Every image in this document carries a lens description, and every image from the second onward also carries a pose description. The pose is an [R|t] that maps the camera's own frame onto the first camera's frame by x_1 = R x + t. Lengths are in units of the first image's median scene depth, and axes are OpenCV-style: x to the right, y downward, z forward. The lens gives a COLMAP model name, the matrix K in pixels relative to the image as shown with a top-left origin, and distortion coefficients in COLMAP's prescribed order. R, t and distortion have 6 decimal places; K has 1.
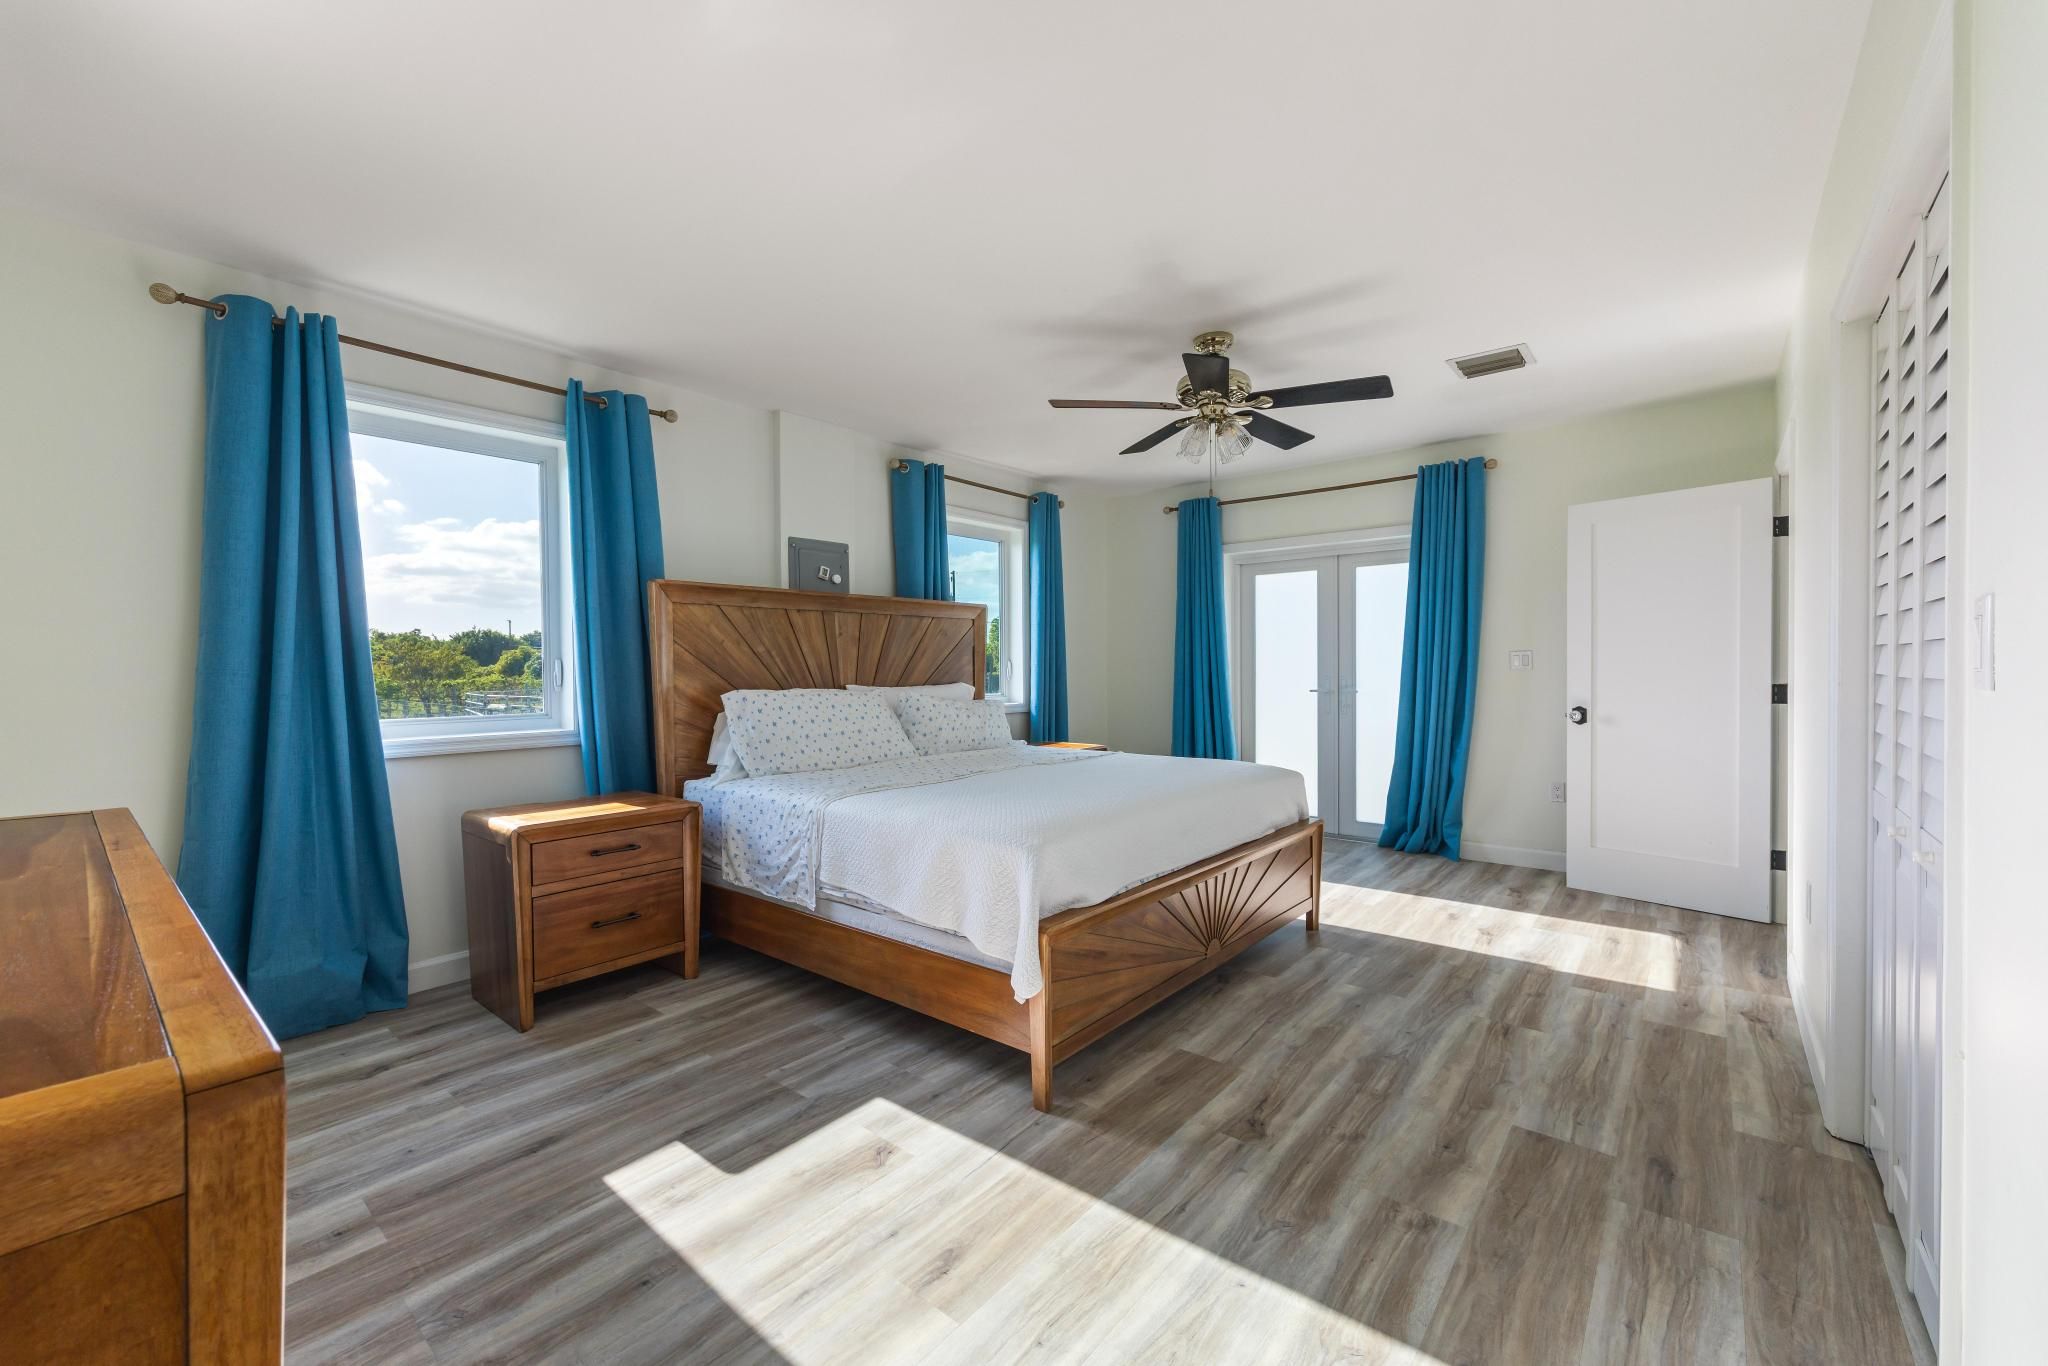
lens RADIAL K [[823.1, 0, 1014.3], [0, 823.1, 688.2], [0, 0, 1]] dist [-0.000367, 0.000299]
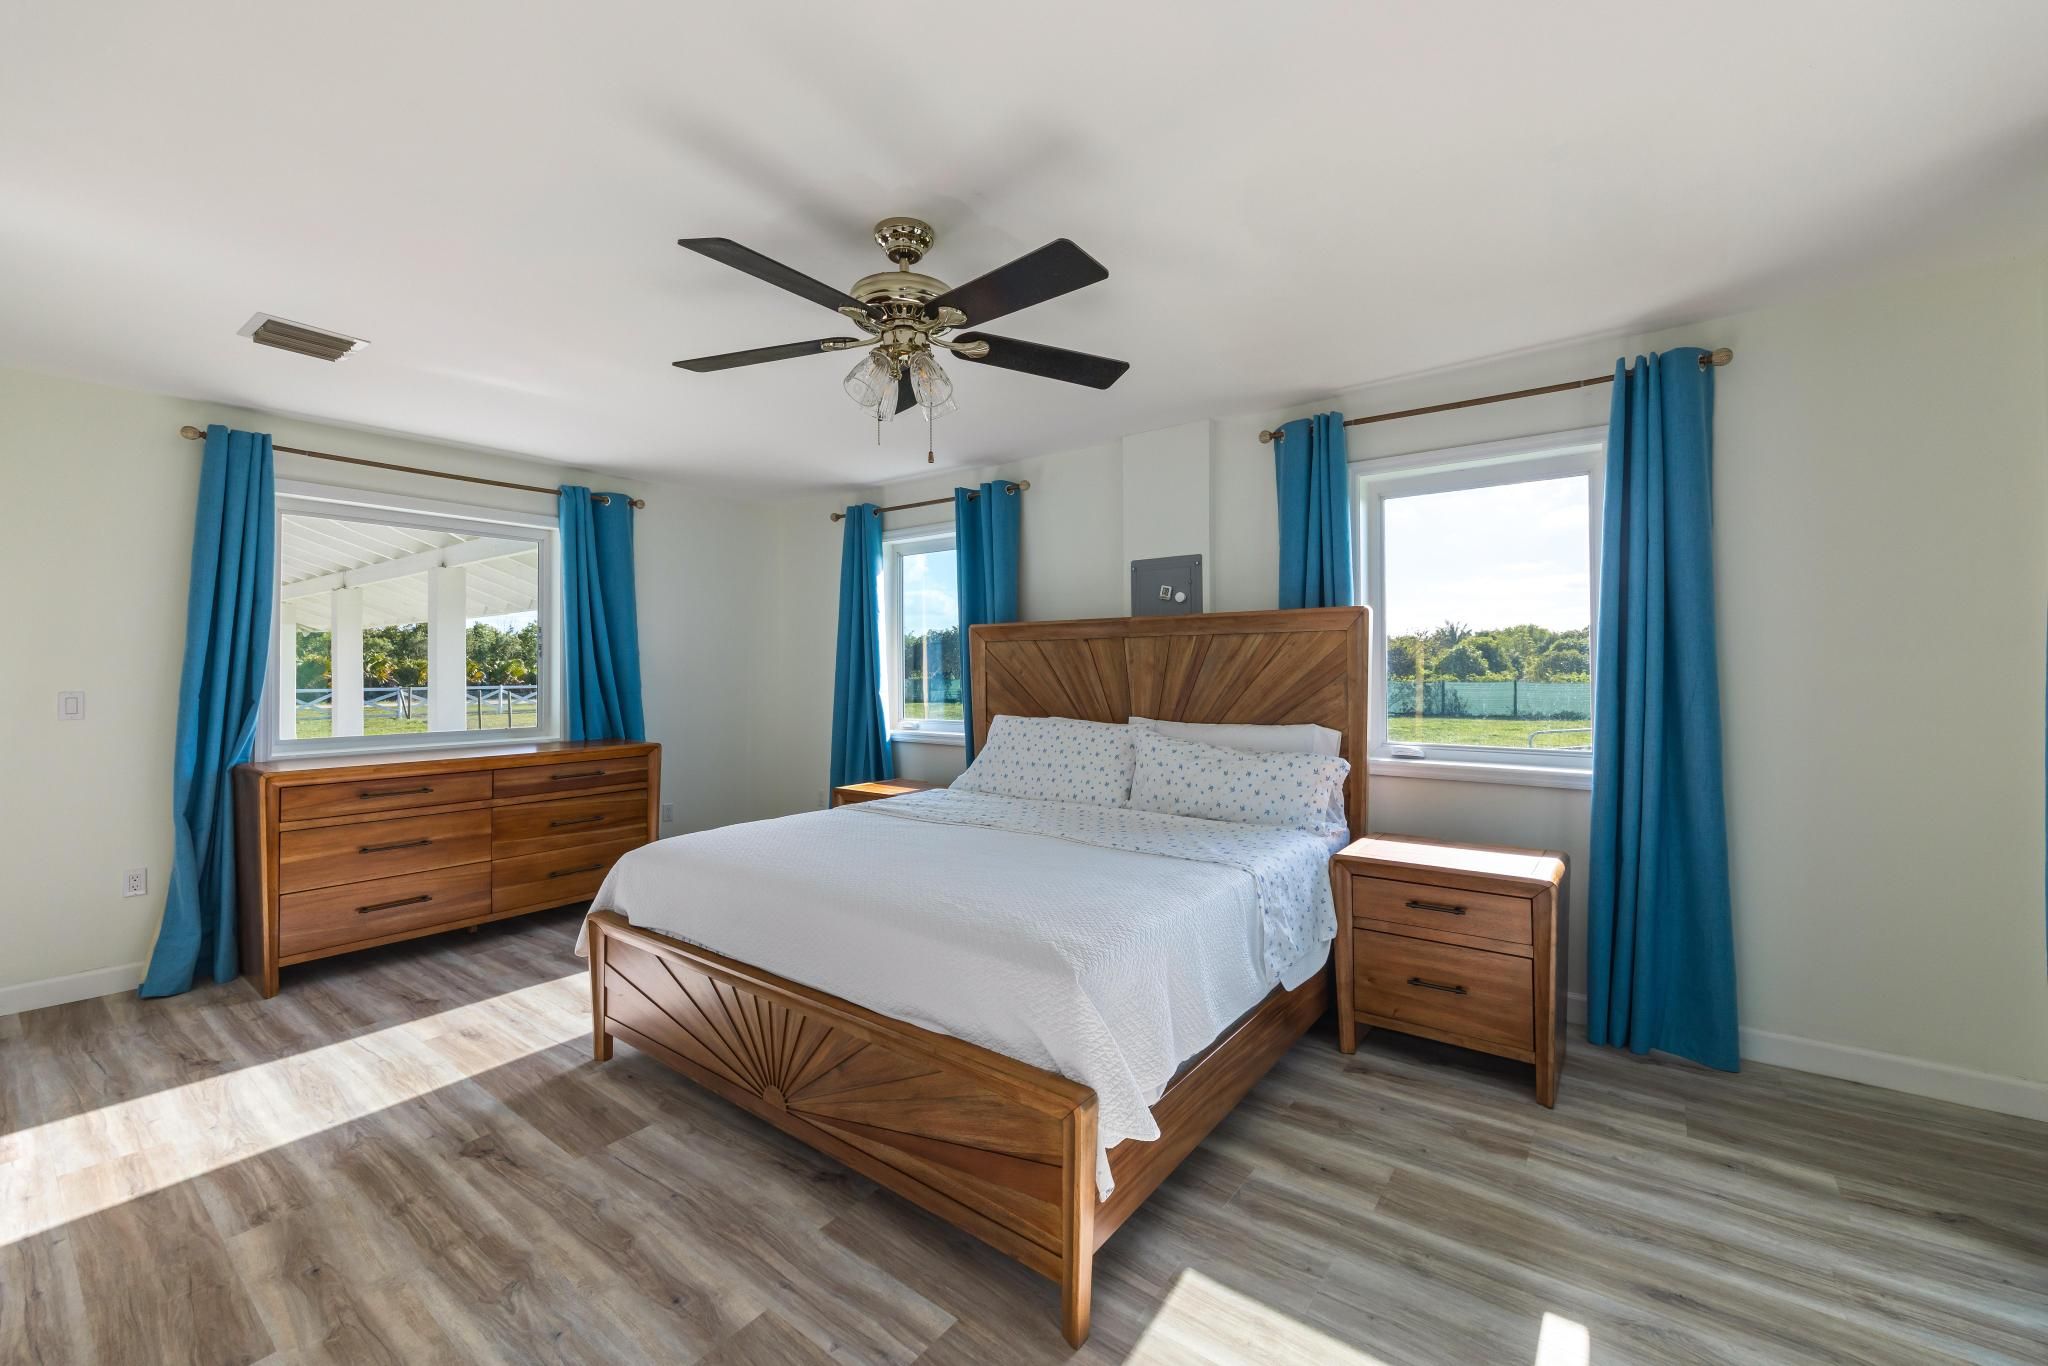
lens RADIAL K [[823.1, 0, 1013.5], [0, 823.1, 673.6], [0, 0, 1]] dist [-0.000367, 0.000299]
pose [[0.044492, 0.016220, -0.998878, 1.361238], [-0.021794, 0.999646, 0.015261, -0.123451], [0.998772, 0.021090, 0.044829, 1.602576]]
